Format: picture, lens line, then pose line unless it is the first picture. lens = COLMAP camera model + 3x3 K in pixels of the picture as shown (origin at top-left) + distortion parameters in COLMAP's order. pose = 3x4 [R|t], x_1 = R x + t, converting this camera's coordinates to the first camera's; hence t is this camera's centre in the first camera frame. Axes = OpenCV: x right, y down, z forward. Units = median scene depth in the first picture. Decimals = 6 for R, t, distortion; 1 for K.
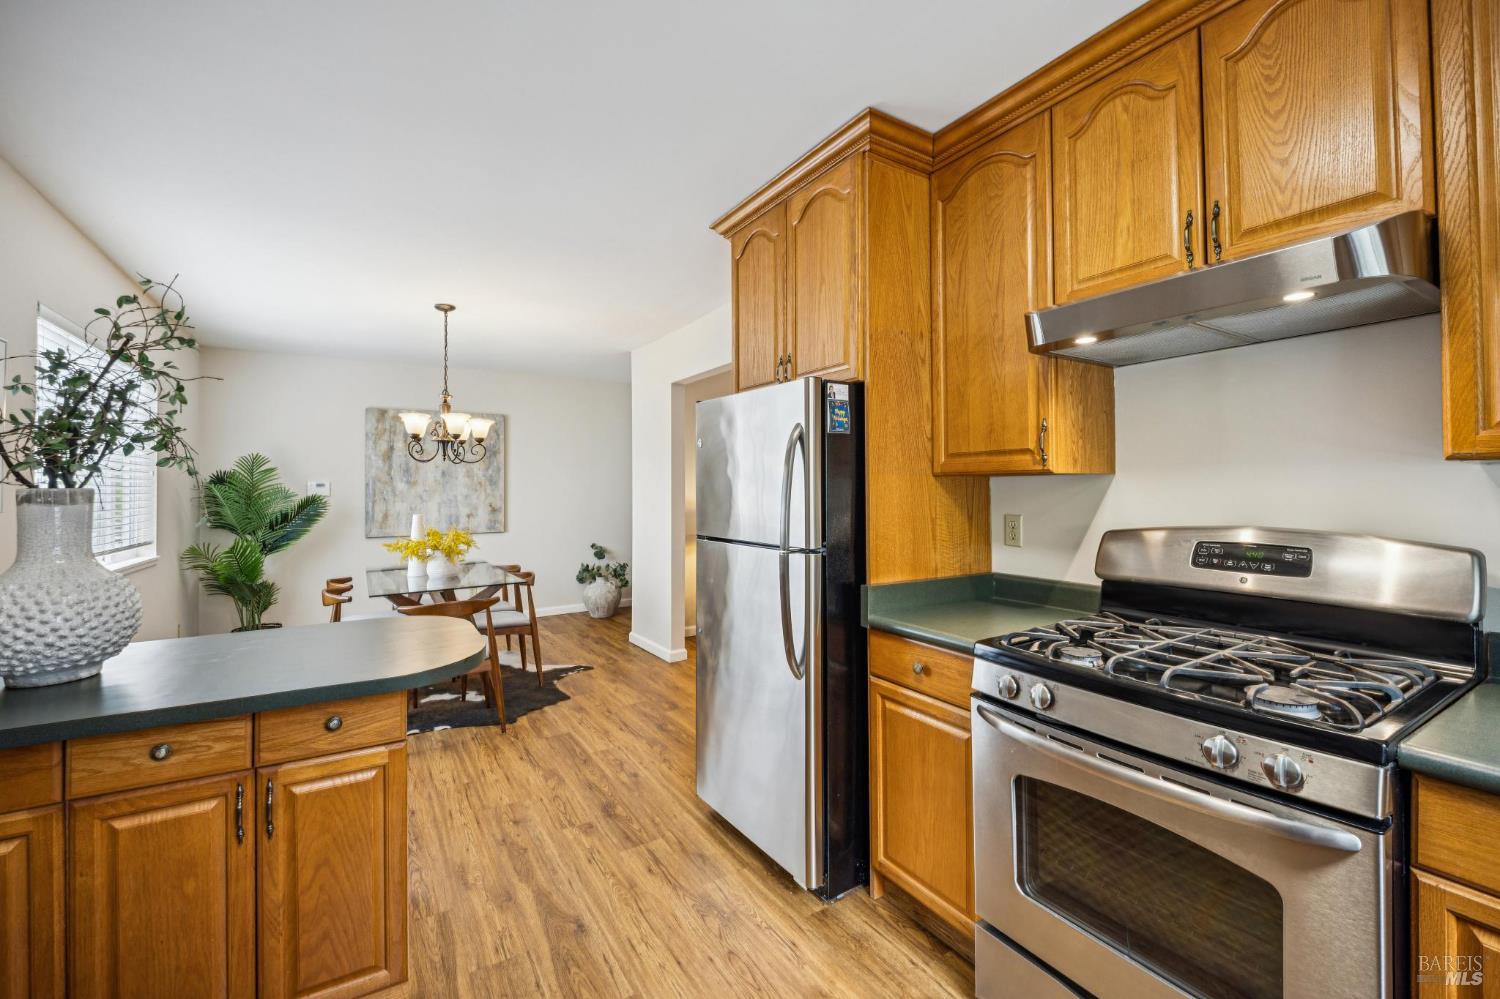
lens RADIAL K [[628.7, 0, 754.1], [0, 628.7, 479.0], [0, 0, 1]] dist [0.000568, 0.000289]
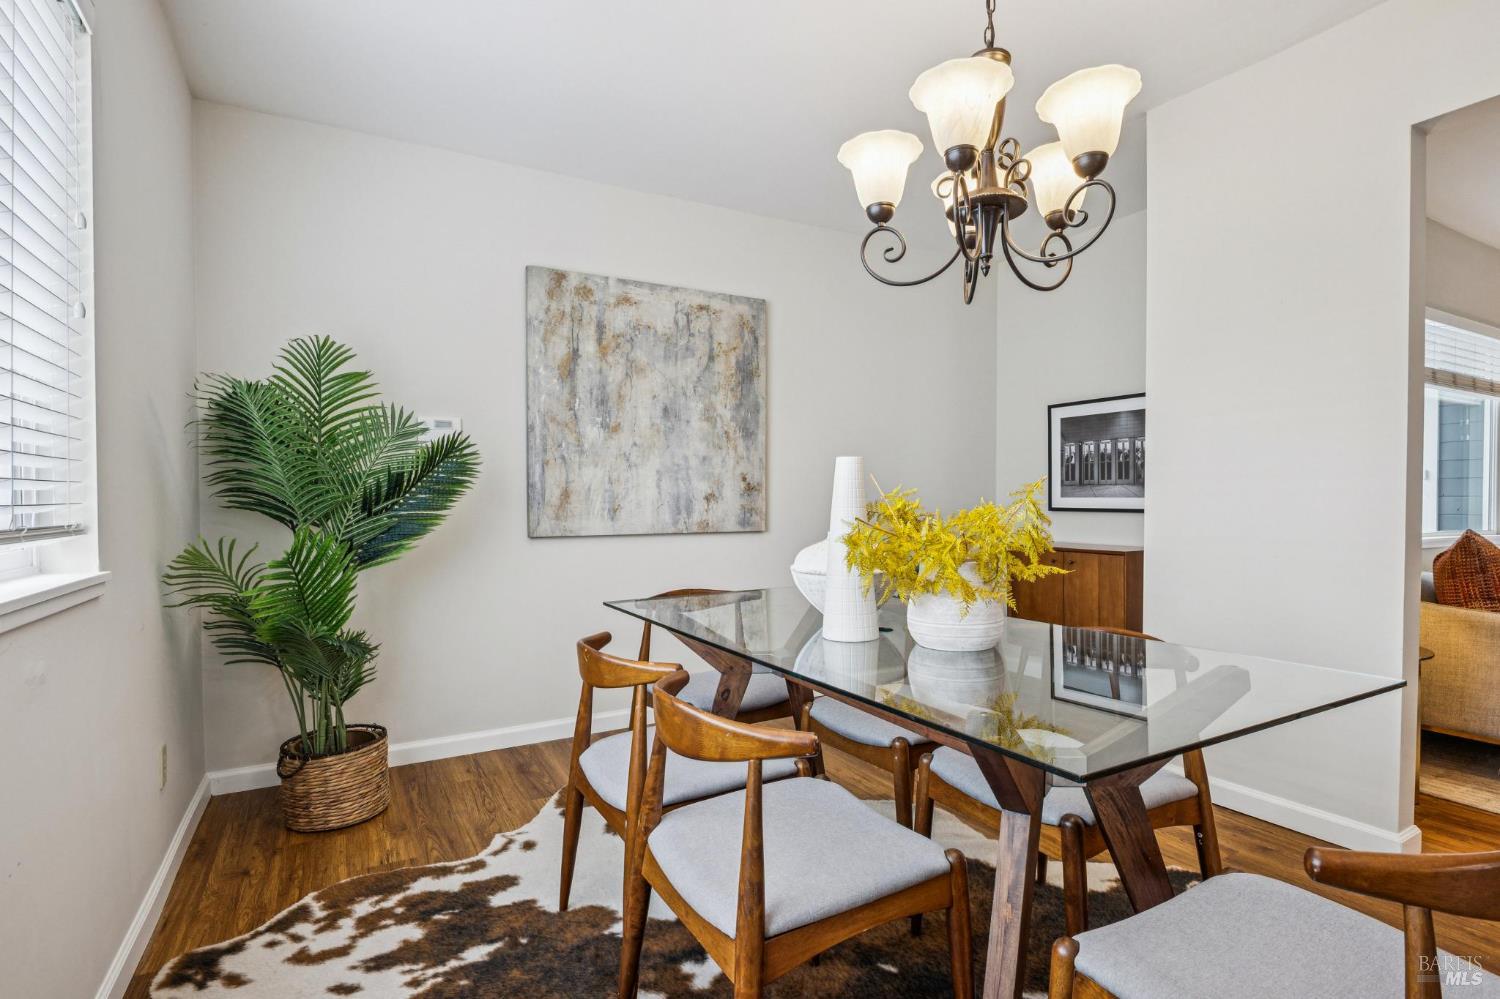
lens RADIAL K [[734.4, 0, 754.3], [0, 734.4, 512.1], [0, 0, 1]] dist [0.017194, -0.002082]
pose [[0.998764, 0.007349, -0.049161, -0.415421], [-0.005739, 0.999445, 0.032812, 0.054069], [0.049375, -0.032489, 0.998252, 0.444285]]
